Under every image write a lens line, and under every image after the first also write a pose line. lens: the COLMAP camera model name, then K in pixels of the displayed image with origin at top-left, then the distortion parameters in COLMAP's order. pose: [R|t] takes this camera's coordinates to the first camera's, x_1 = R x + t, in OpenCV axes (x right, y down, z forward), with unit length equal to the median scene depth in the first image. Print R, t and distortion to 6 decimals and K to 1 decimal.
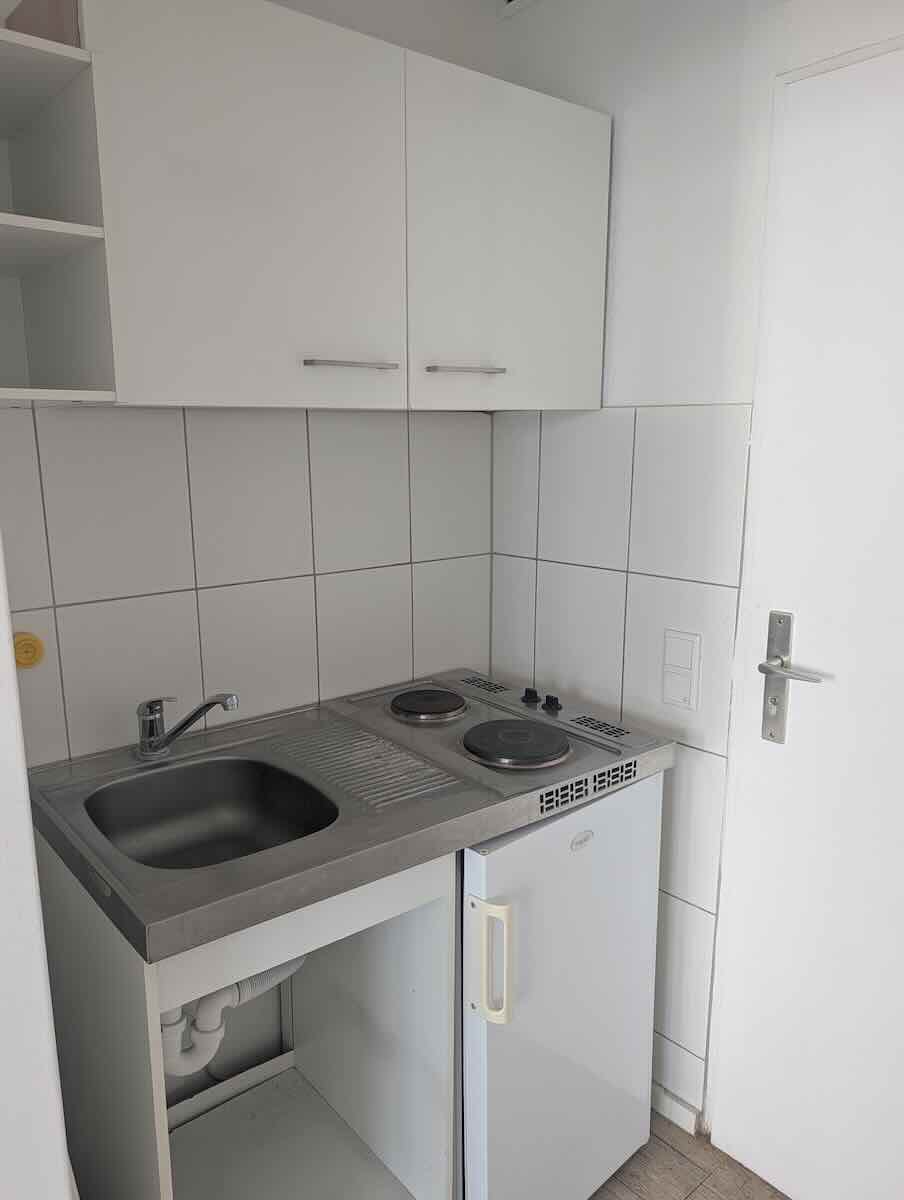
lens RADIAL K [[871.5, 0, 451.7], [0, 871.5, 602.7], [0, 0, 1]] dist [0.009794, -0.006210]
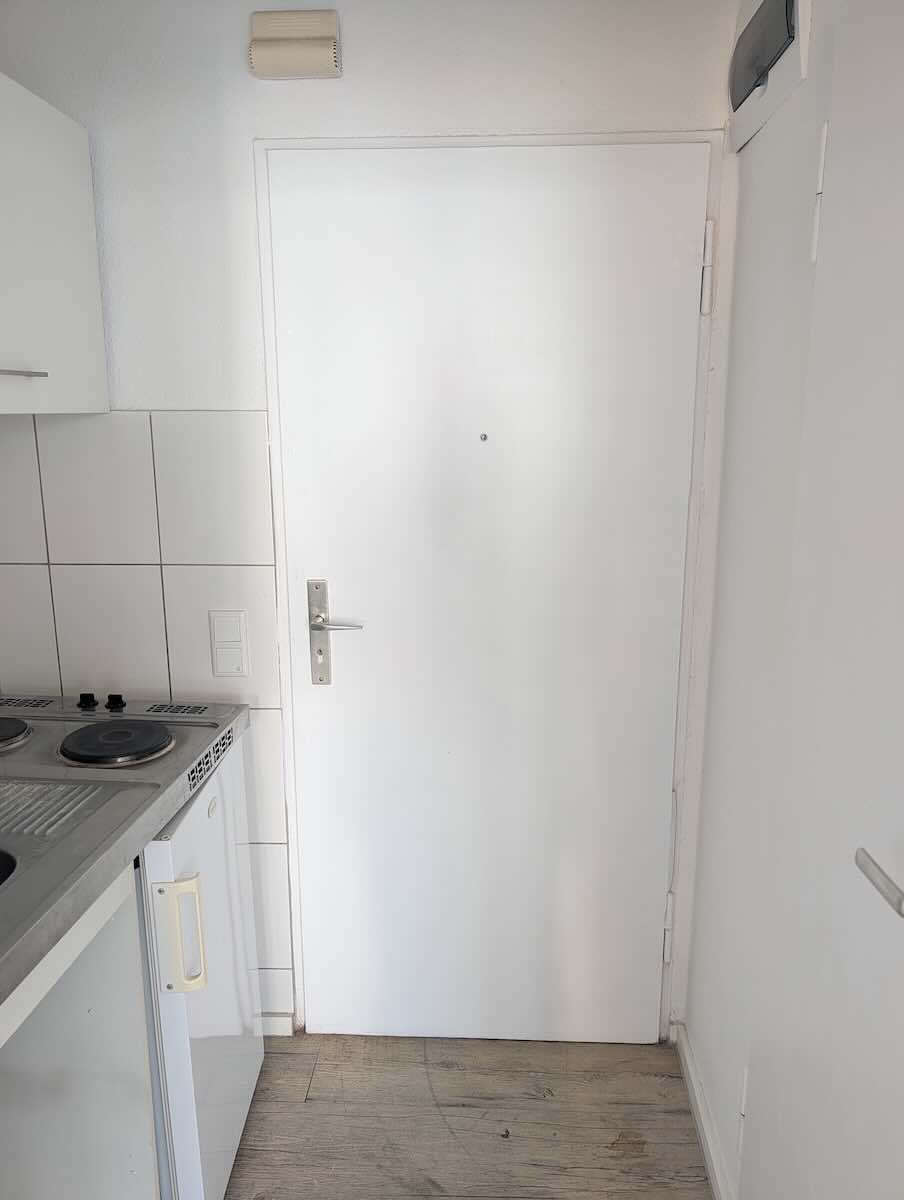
lens RADIAL K [[871.5, 0, 456.7], [0, 871.5, 600.7], [0, 0, 1]] dist [0.009794, -0.006210]
pose [[0.681997, -0.150201, 0.715765, -0.363864], [0.142255, 0.987235, 0.071624, -0.019417], [-0.717387, 0.052974, 0.694658, -0.000851]]
